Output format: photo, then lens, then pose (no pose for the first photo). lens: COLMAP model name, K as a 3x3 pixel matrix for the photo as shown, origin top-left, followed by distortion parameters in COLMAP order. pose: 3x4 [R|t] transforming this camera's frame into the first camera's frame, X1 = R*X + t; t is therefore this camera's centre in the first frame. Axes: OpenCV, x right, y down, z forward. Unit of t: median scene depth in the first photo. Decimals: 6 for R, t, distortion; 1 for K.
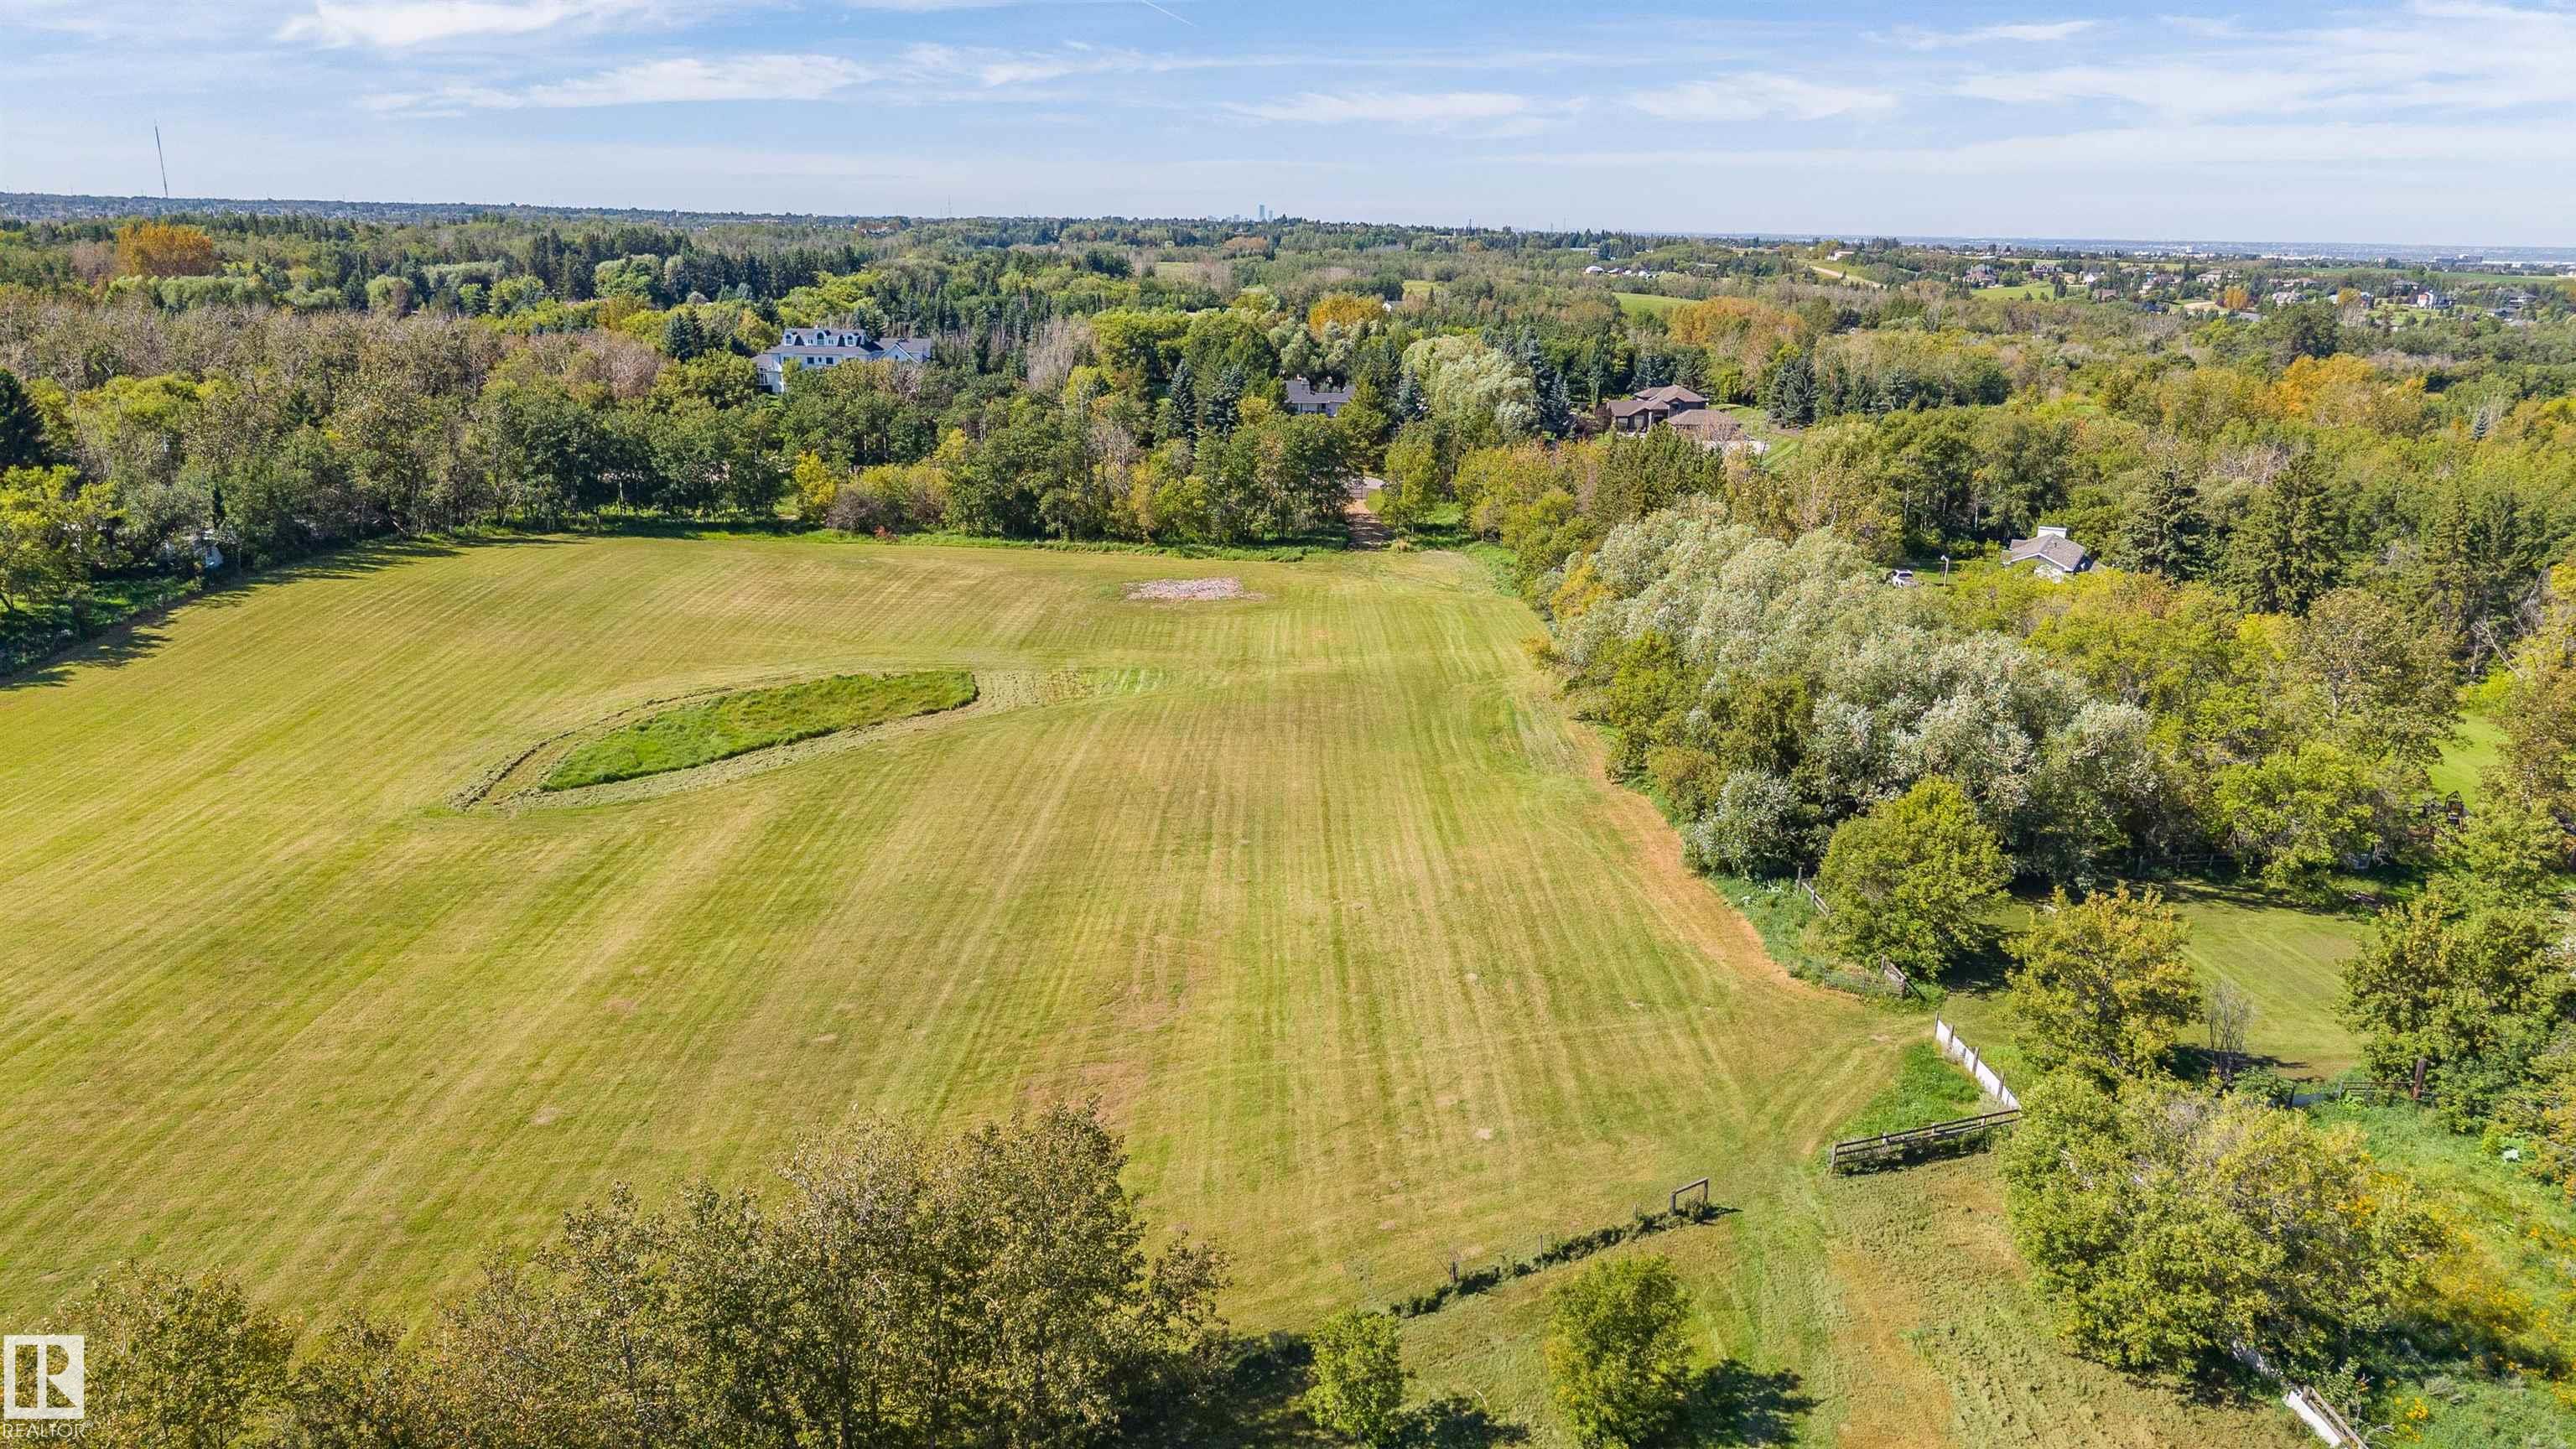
lens RADIAL K [[1716.9, 0, 1301.5], [0, 1716.9, 735.1], [0, 0, 1]] dist [0.031583, -0.038342]
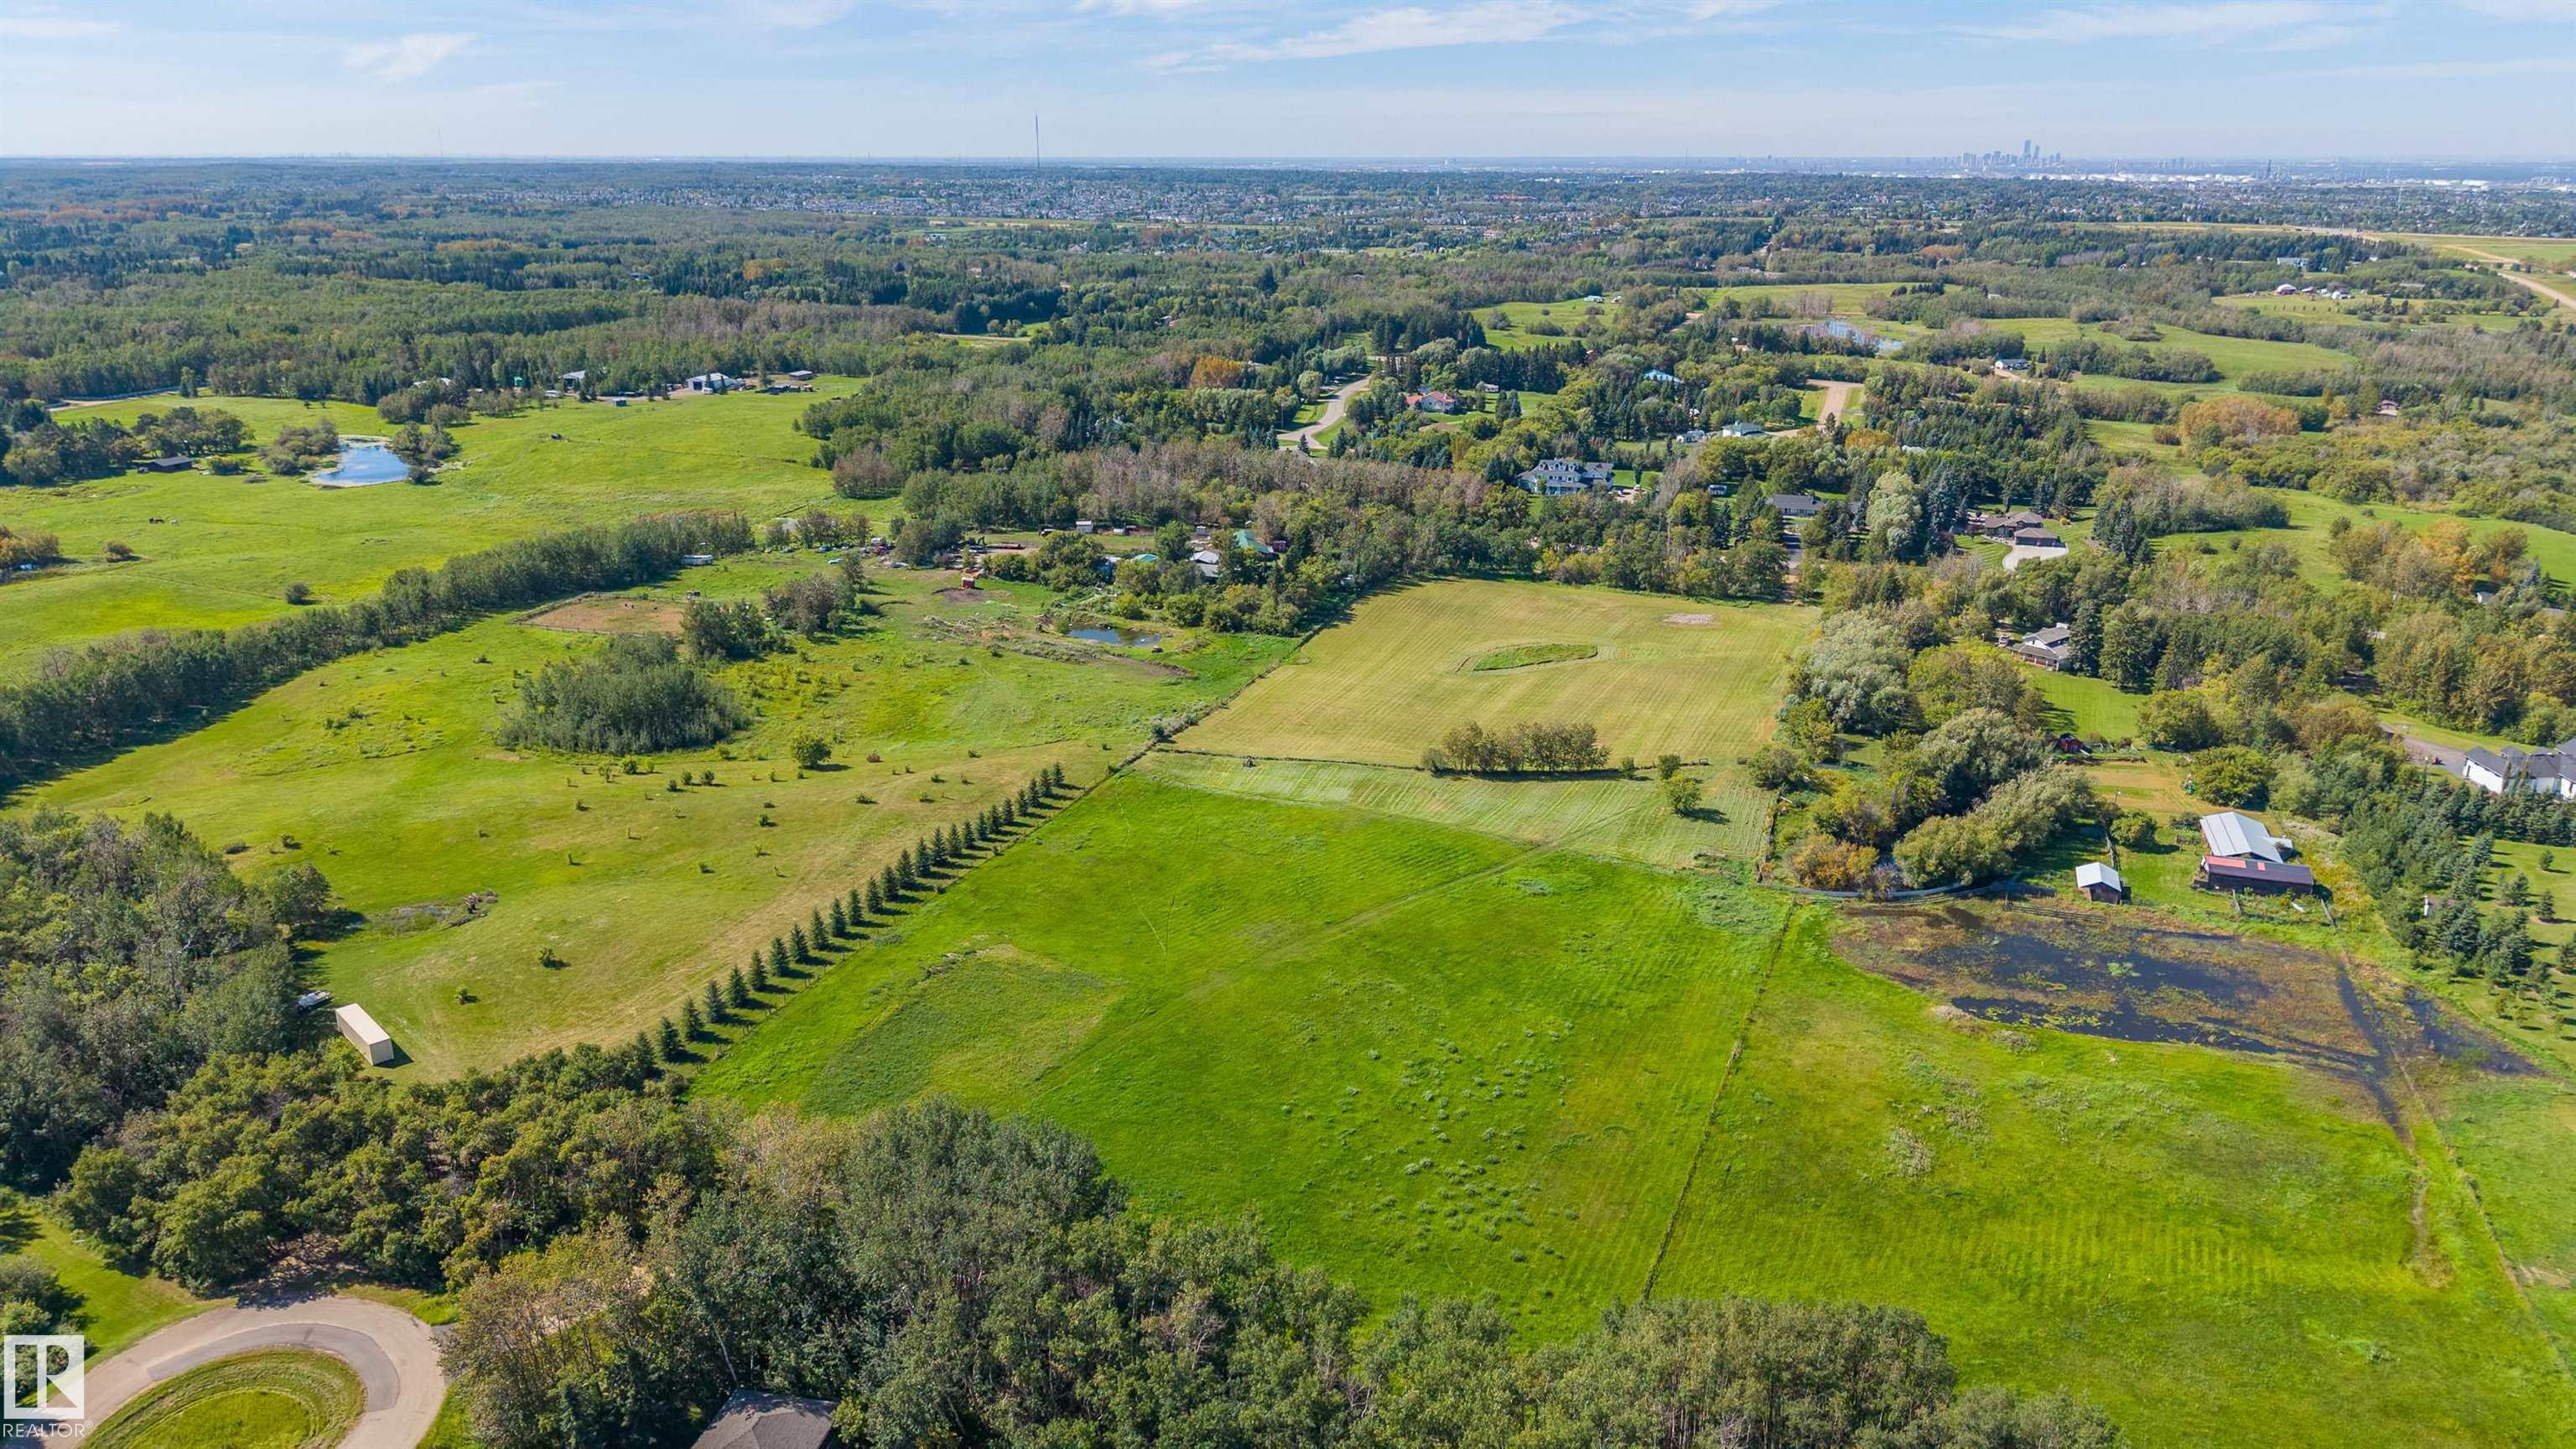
lens RADIAL K [[1716.9, 0, 1285.2], [0, 1716.9, 750.2], [0, 0, 1]] dist [0.031583, -0.038342]
pose [[0.917430, 0.113731, -0.381297, 0.398070], [-0.097379, 0.993316, 0.061981, 0.009443], [0.385798, -0.019733, 0.922372, -1.674153]]
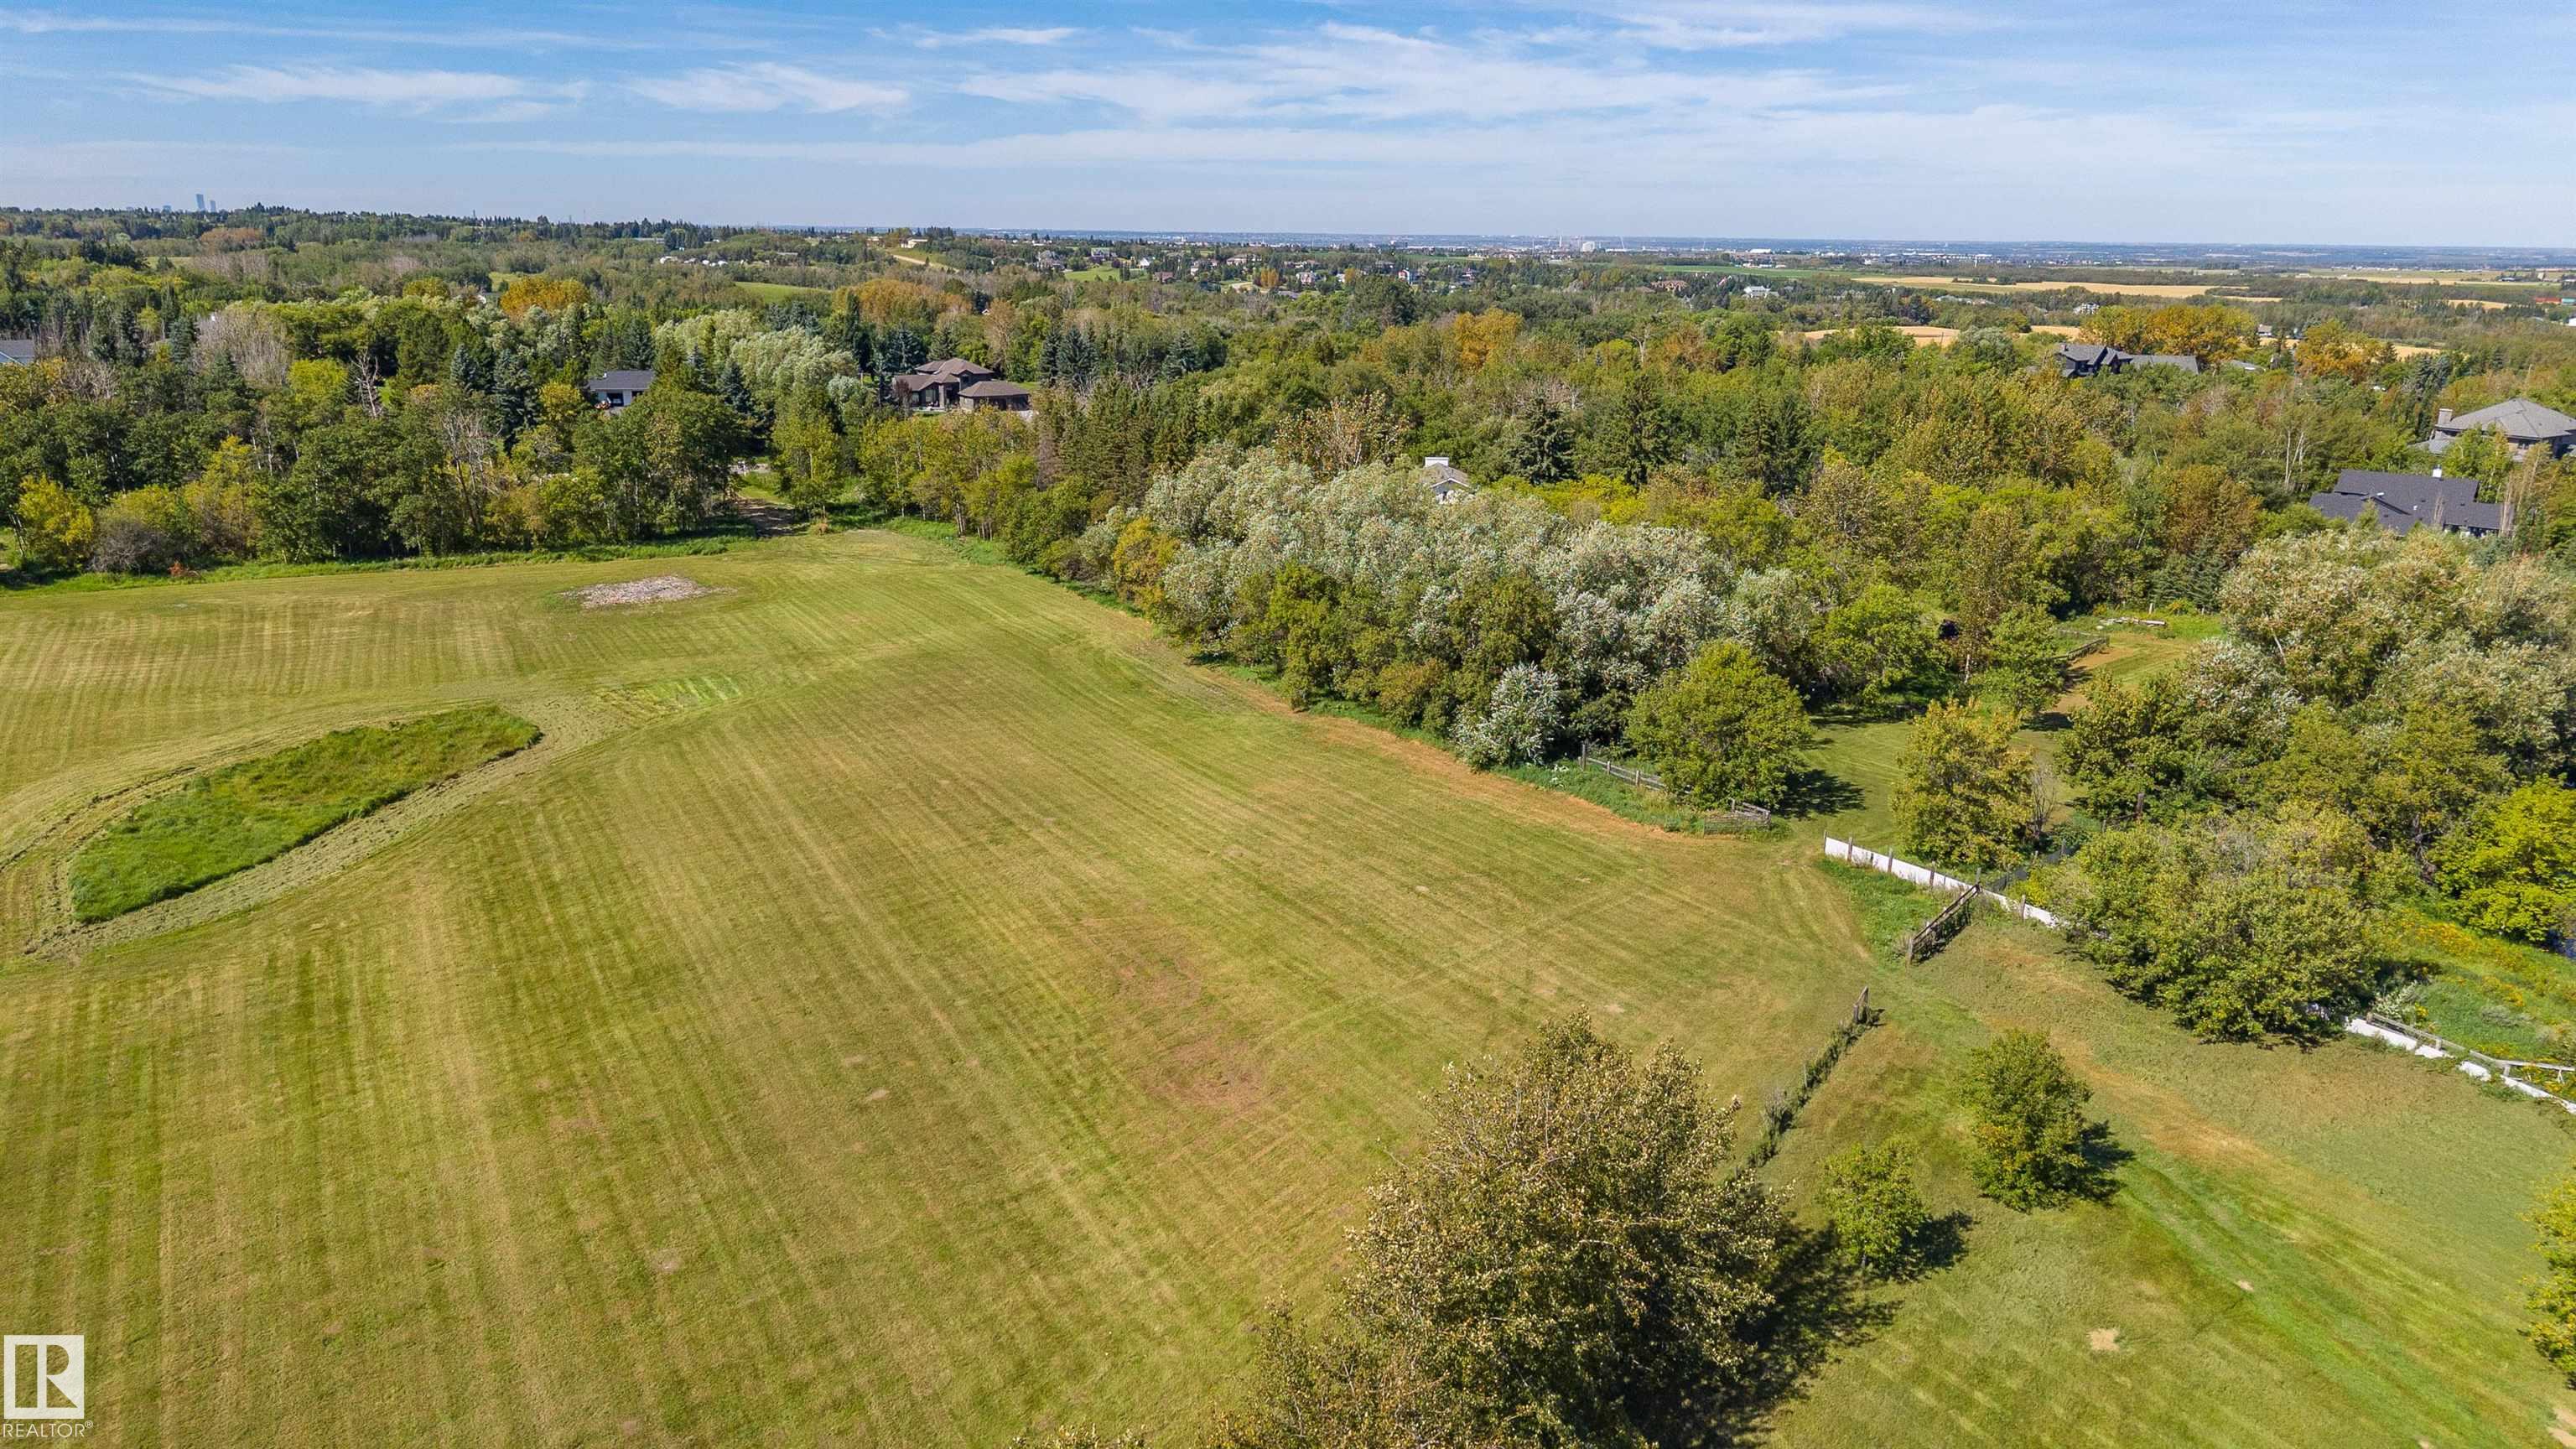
lens RADIAL K [[1716.9, 0, 1290.3], [0, 1716.9, 709.2], [0, 0, 1]] dist [0.031583, -0.038342]
pose [[0.864058, -0.141460, 0.483107, -0.223071], [0.146276, 0.988850, 0.027925, -0.002217], [-0.481670, 0.046538, 0.875116, 0.072690]]
